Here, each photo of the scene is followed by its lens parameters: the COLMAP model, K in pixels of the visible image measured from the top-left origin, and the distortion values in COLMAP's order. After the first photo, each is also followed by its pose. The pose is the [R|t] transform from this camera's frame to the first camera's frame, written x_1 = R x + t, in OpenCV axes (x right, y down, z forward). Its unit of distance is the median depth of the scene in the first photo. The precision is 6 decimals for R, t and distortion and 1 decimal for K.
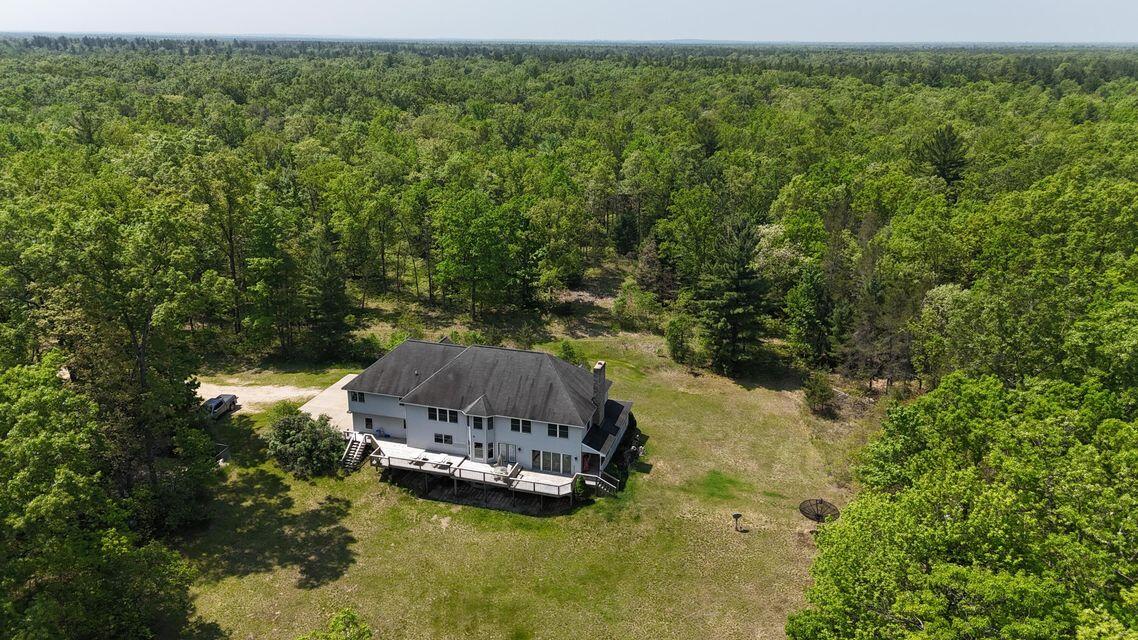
lens RADIAL K [[811.3, 0, 556.1], [0, 811.3, 324.8], [0, 0, 1]] dist [0.035868, -0.002149]
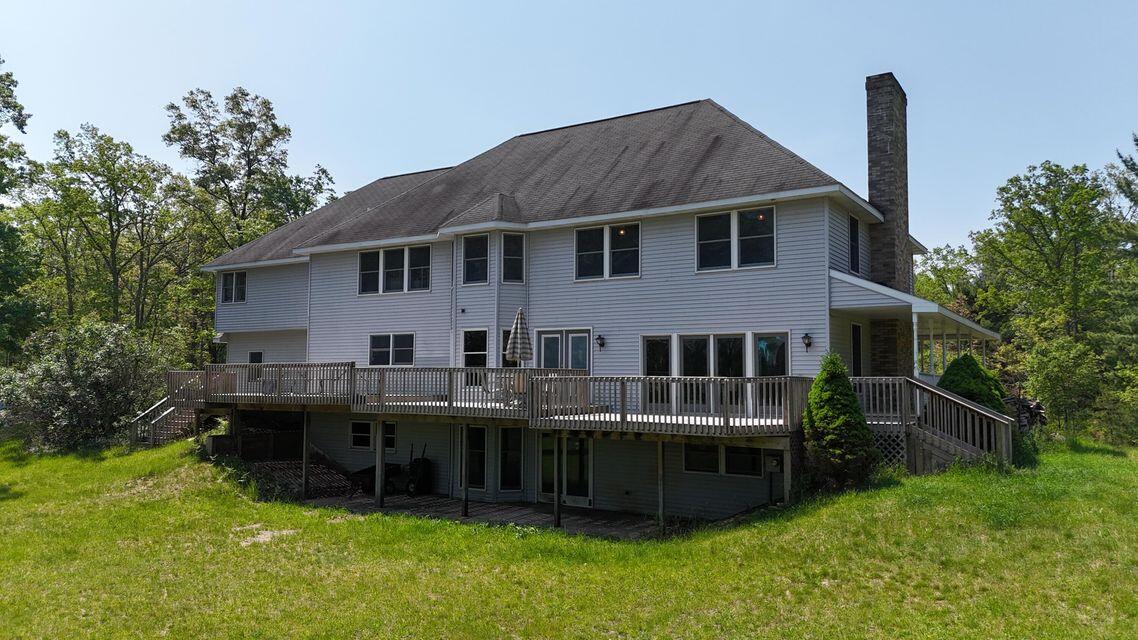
lens RADIAL K [[829.0, 0, 570.7], [0, 829.0, 297.7], [0, 0, 1]] dist [0.004026, -0.005476]
pose [[0.961824, -0.032554, -0.271727, 0.023684], [-0.076811, 0.920877, -0.382211, 0.251918], [0.262670, 0.388492, 0.883221, 0.738973]]
